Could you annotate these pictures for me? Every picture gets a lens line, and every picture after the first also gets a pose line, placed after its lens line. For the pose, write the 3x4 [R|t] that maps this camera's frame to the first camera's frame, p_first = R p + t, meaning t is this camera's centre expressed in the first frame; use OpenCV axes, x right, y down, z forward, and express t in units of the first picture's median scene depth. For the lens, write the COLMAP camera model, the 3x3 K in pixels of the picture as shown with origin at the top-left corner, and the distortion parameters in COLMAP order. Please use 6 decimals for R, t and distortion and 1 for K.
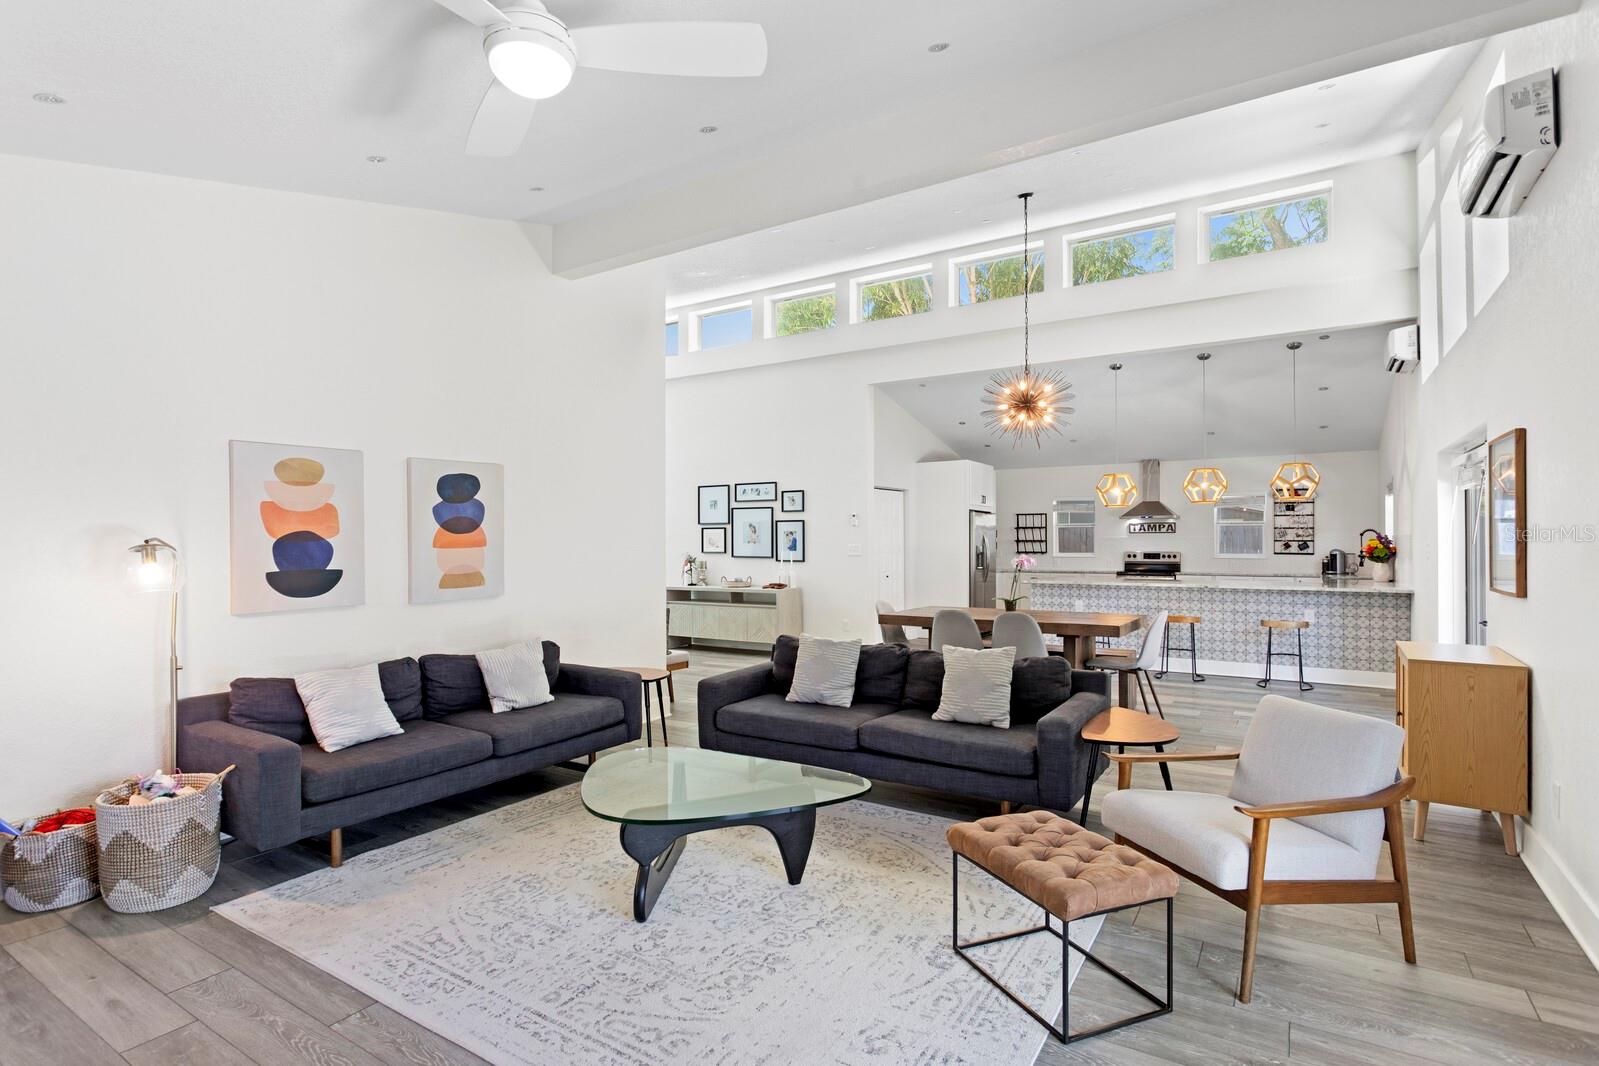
lens RADIAL K [[788.5, 0, 807.4], [0, 788.5, 535.8], [0, 0, 1]] dist [-0.003470, -0.000097]
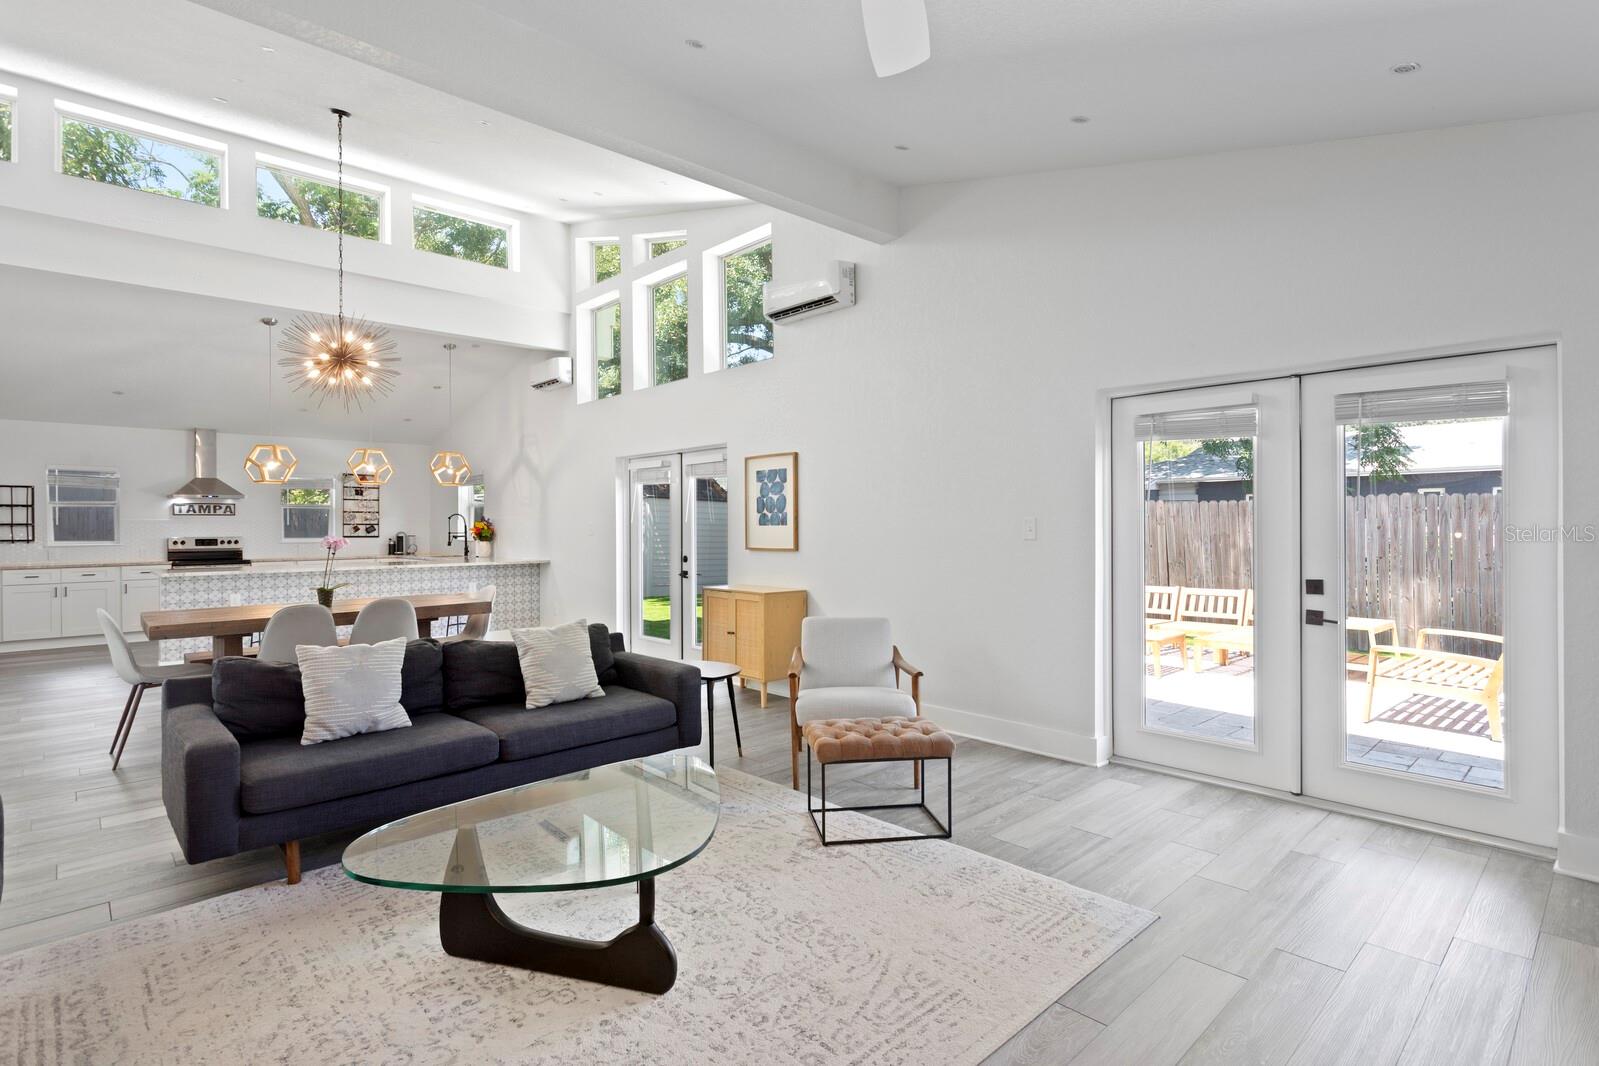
lens RADIAL K [[790.0, 0, 794.5], [0, 790.0, 526.2], [0, 0, 1]] dist [-0.003976, 0.002677]
pose [[0.258906, 0.000451, 0.965902, -0.248155], [-0.001668, 0.999999, -0.000019, 0.008102], [-0.965901, -0.001606, 0.258906, 0.179989]]
